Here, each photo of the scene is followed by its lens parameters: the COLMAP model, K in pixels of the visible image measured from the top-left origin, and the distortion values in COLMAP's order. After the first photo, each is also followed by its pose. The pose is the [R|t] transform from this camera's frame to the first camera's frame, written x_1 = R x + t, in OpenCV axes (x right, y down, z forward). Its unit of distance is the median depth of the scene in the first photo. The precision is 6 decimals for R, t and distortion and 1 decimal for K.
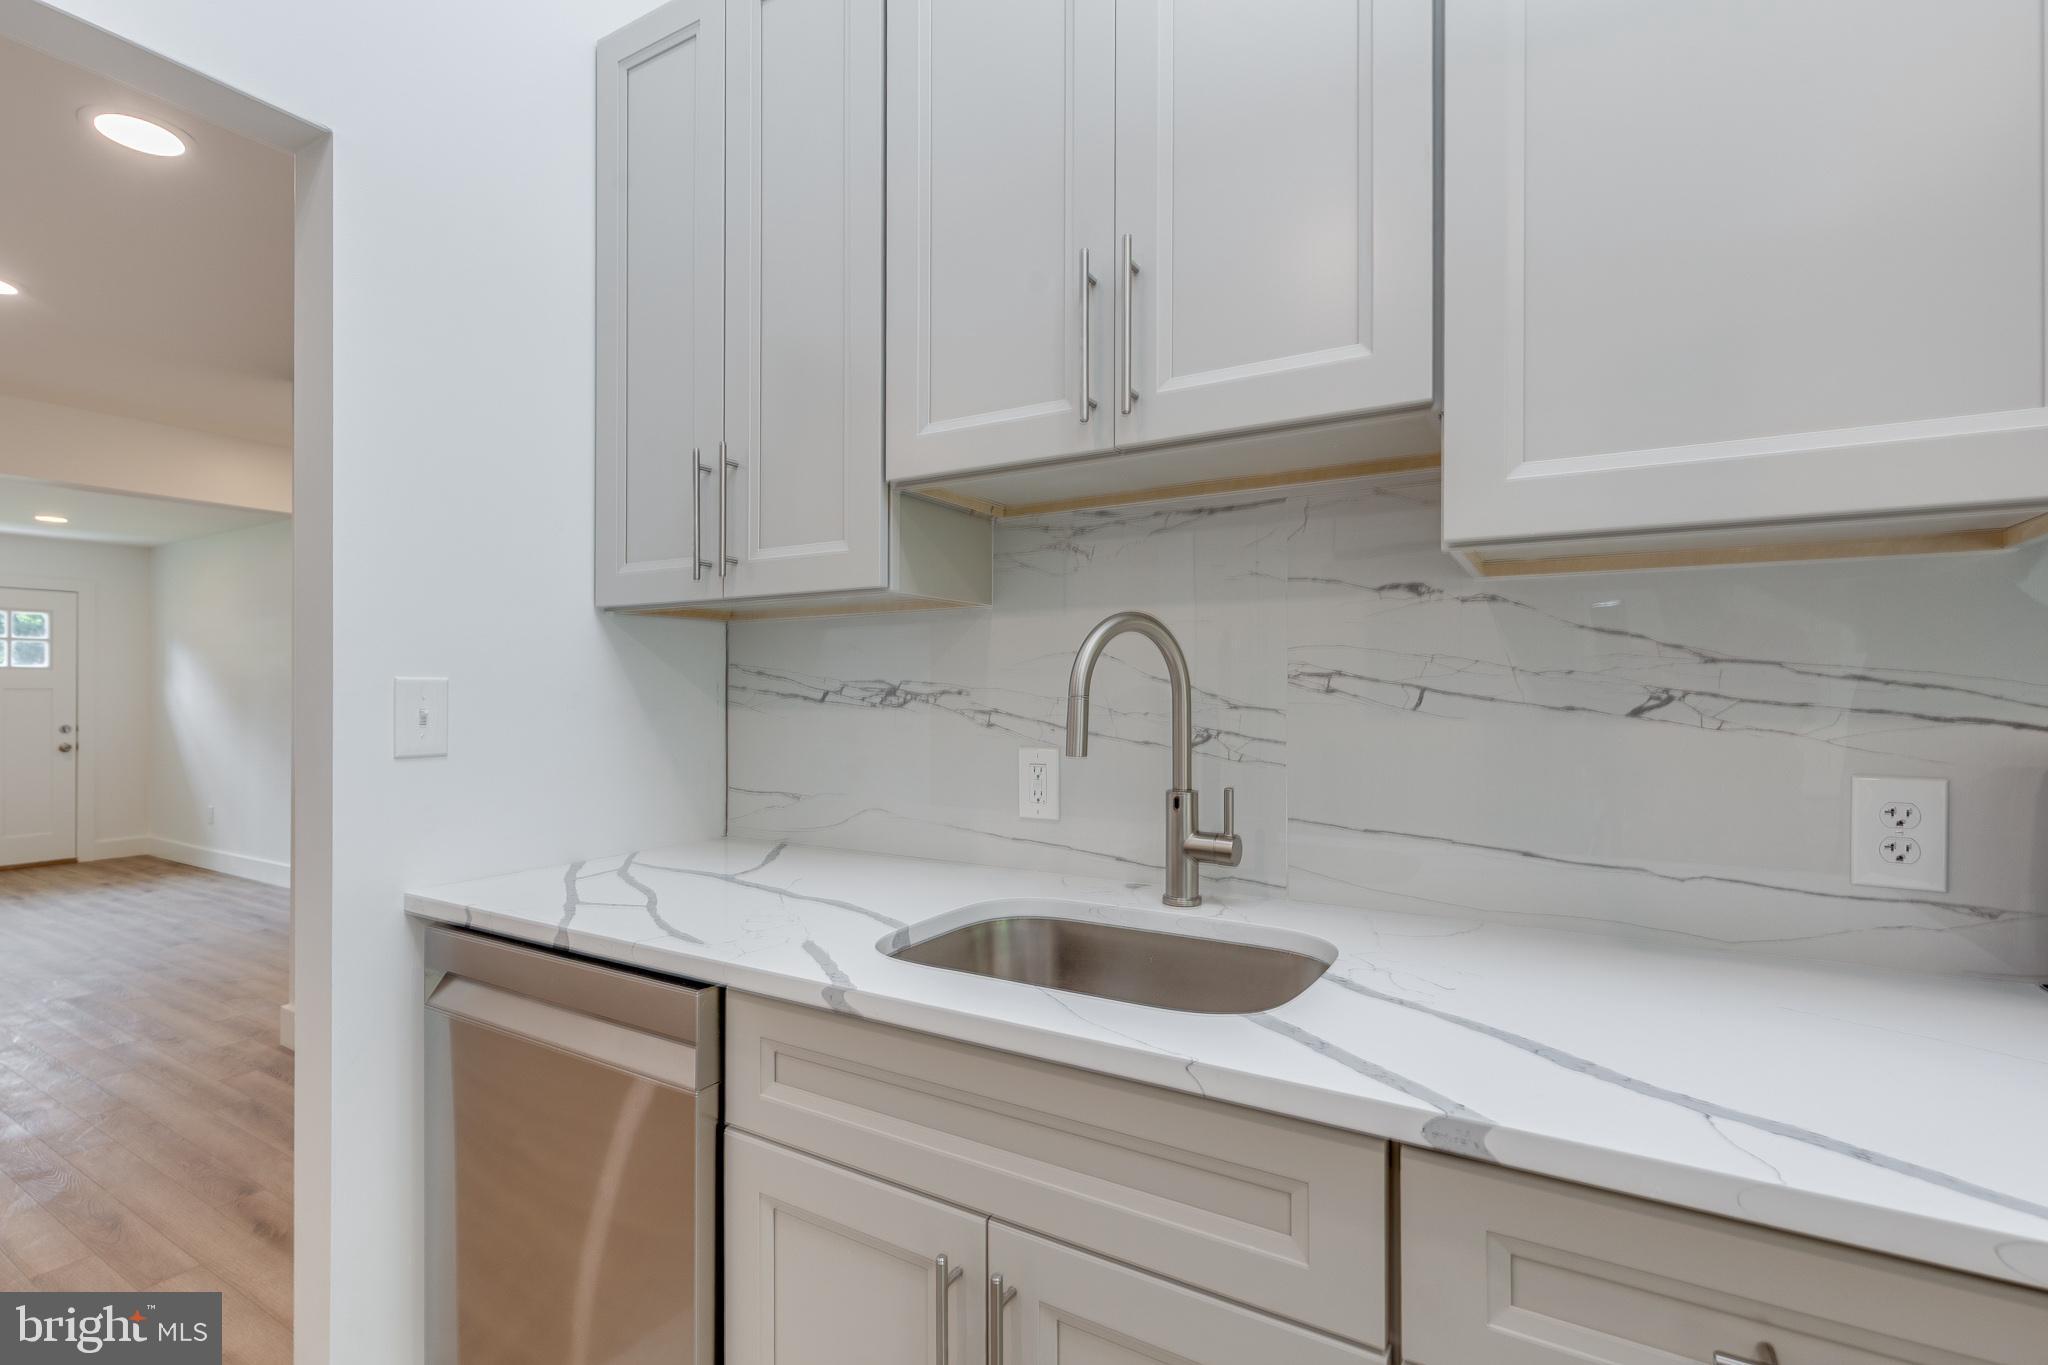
lens RADIAL K [[929.6, 0, 1028.5], [0, 929.6, 693.1], [0, 0, 1]] dist [0.008101, -0.003590]
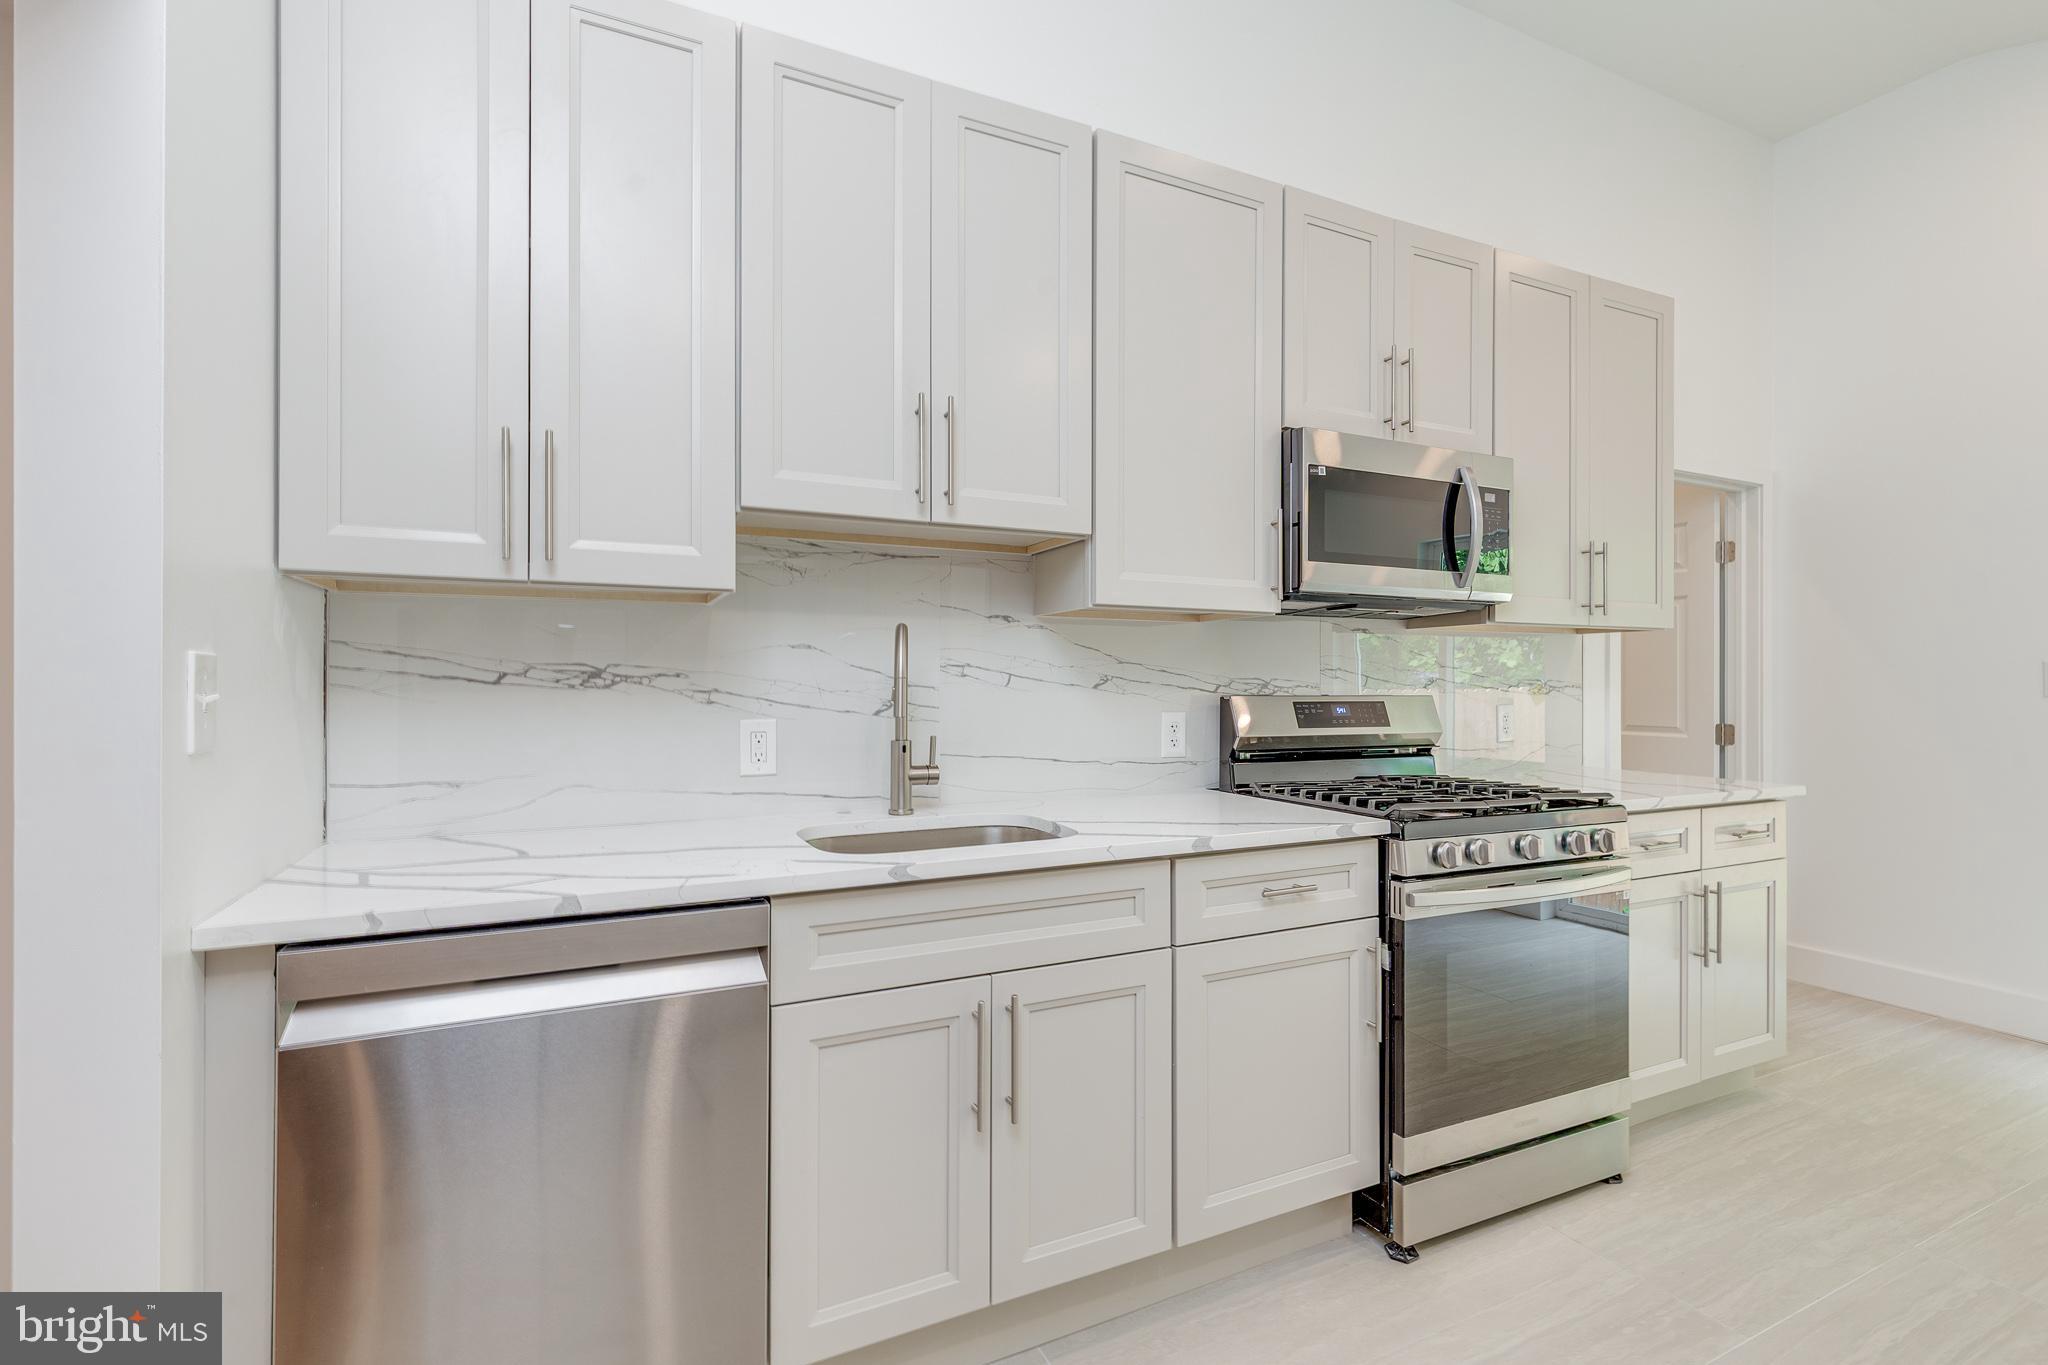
lens RADIAL K [[929.6, 0, 1031.5], [0, 929.6, 676.6], [0, 0, 1]] dist [0.008101, -0.003590]
pose [[0.543935, 0.003044, 0.839122, -0.879435], [-0.003885, 0.999992, -0.001110, 0.000776], [-0.839118, -0.002656, 0.543942, -0.010938]]
